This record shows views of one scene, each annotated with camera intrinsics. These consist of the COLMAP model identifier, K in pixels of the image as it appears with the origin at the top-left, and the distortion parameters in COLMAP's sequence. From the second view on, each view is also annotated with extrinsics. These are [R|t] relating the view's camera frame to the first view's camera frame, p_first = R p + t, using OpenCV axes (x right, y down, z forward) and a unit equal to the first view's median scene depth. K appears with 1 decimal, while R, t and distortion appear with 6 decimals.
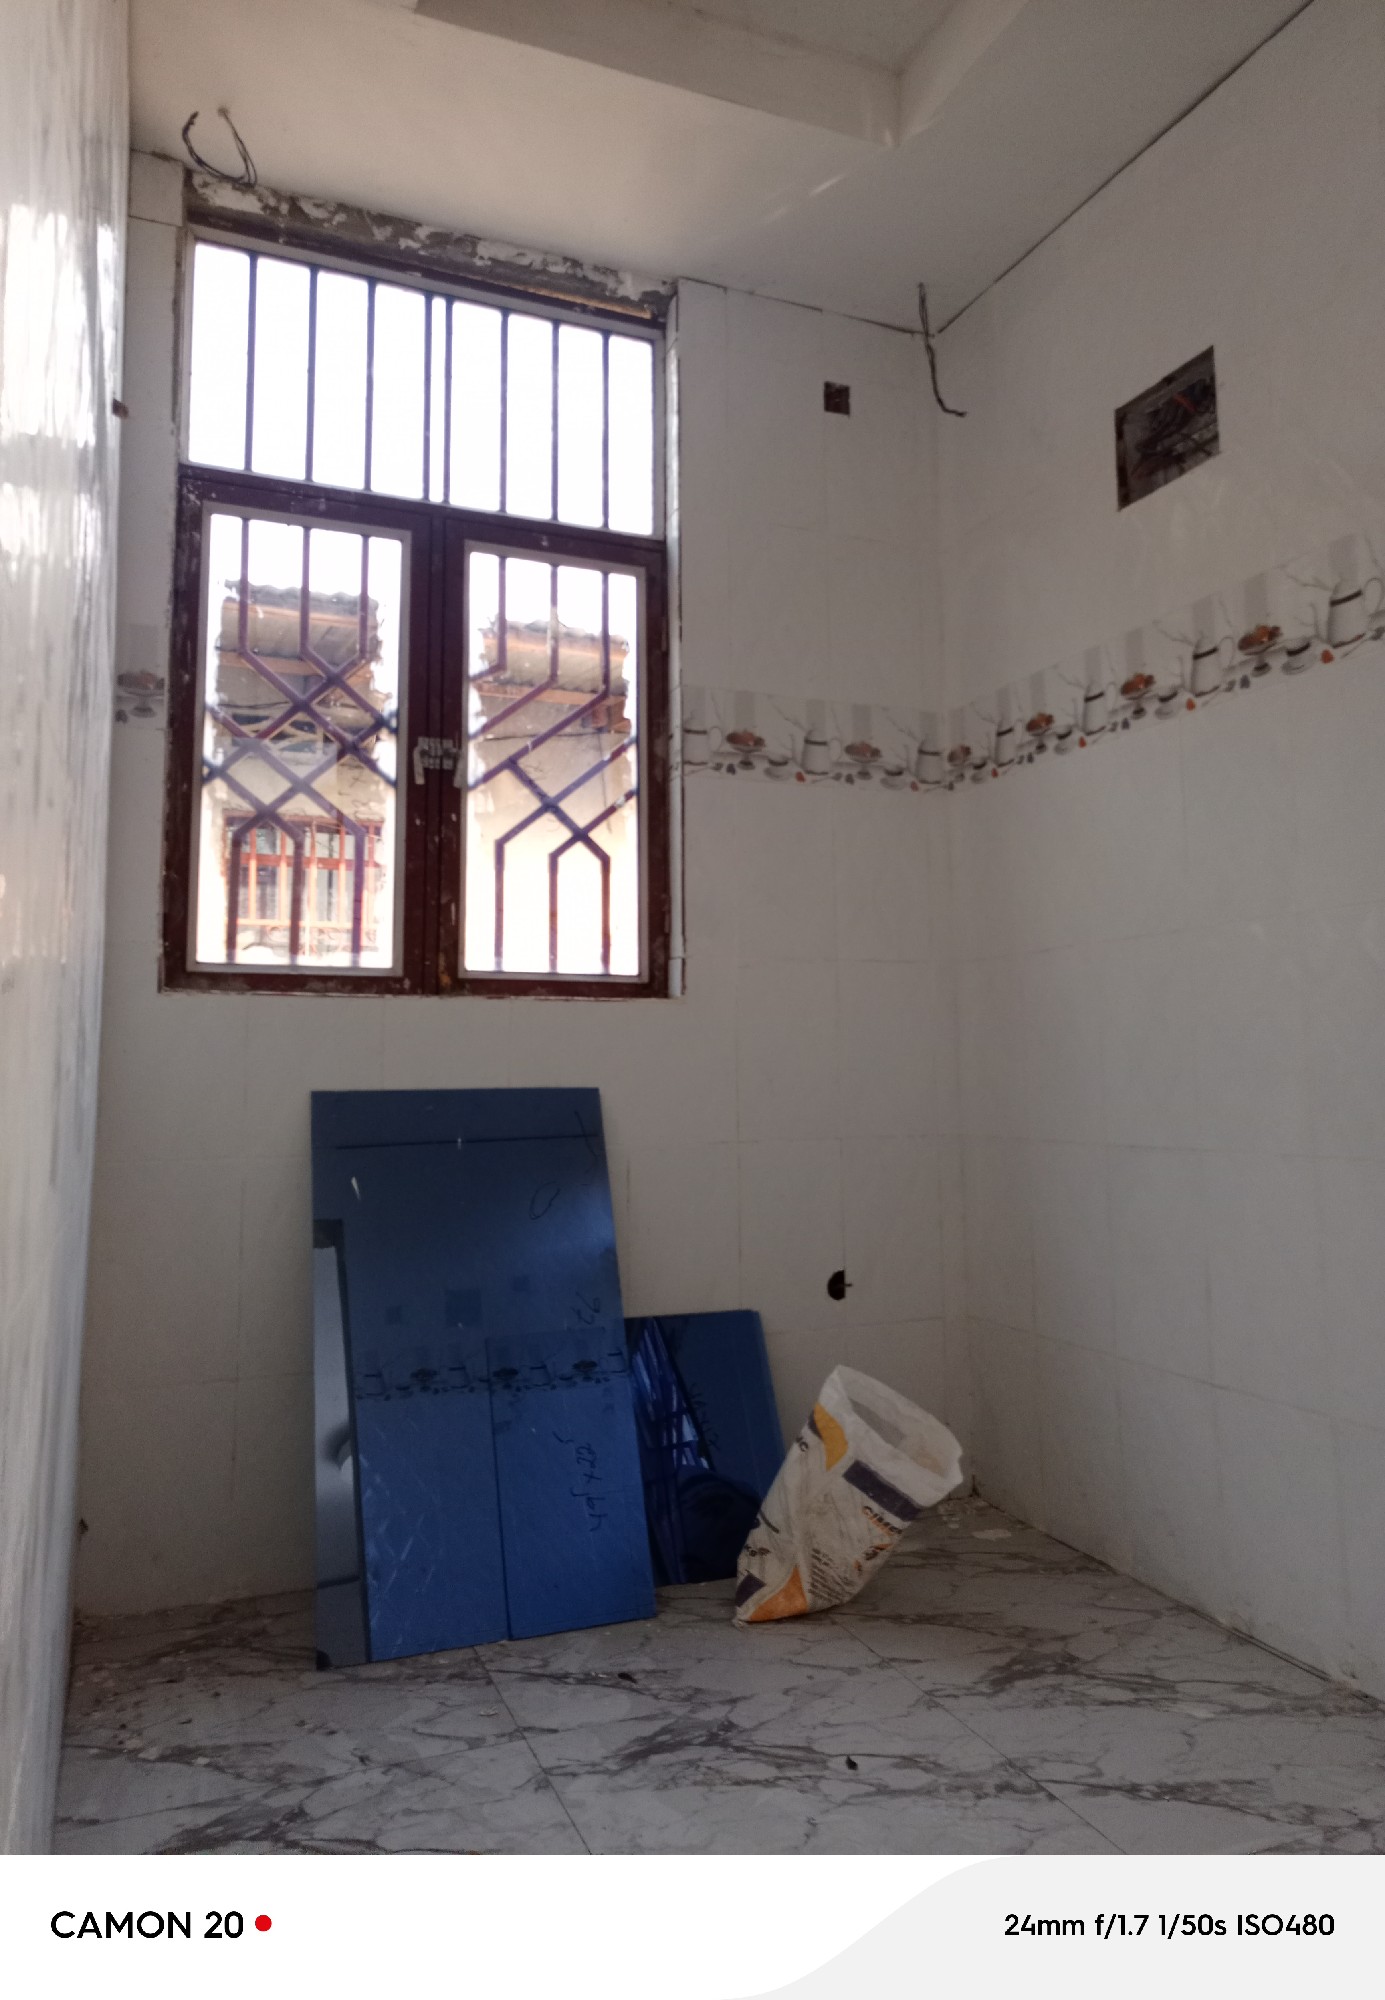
lens RADIAL K [[1389.0, 0, 672.2], [0, 1389.0, 937.6], [0, 0, 1]] dist [0.007404, 0.012634]
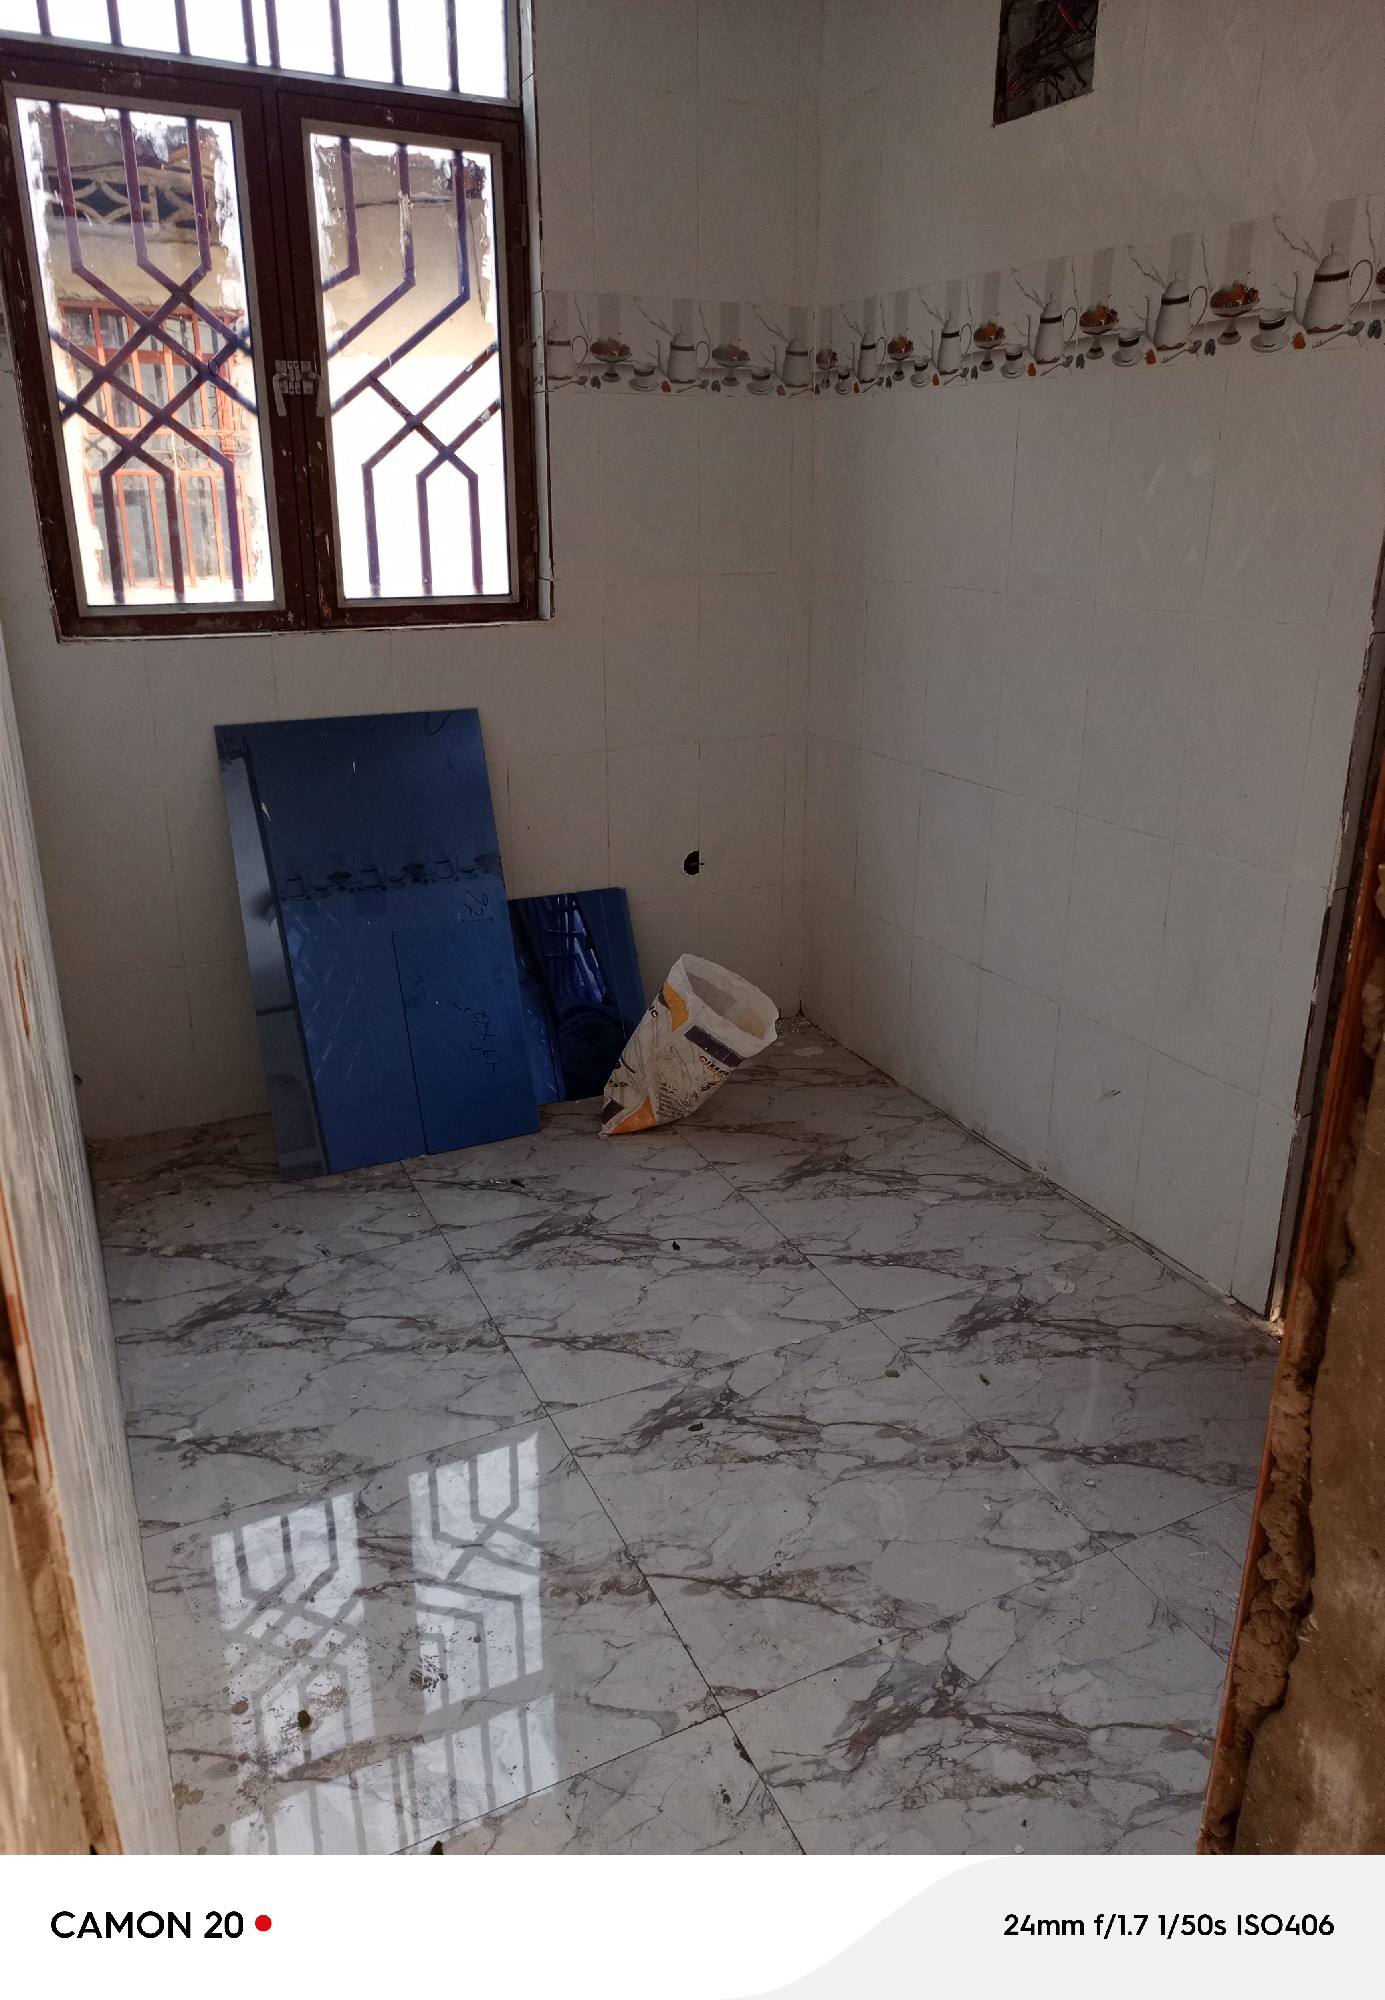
lens RADIAL K [[1389.0, 0, 662.2], [0, 1389.0, 1000.1], [0, 0, 1]] dist [0.007404, 0.012634]
pose [[0.998214, -0.017011, 0.057258, 0.028409], [-0.010190, 0.896040, 0.443856, -0.187740], [-0.058856, -0.443647, 0.894267, -0.106601]]
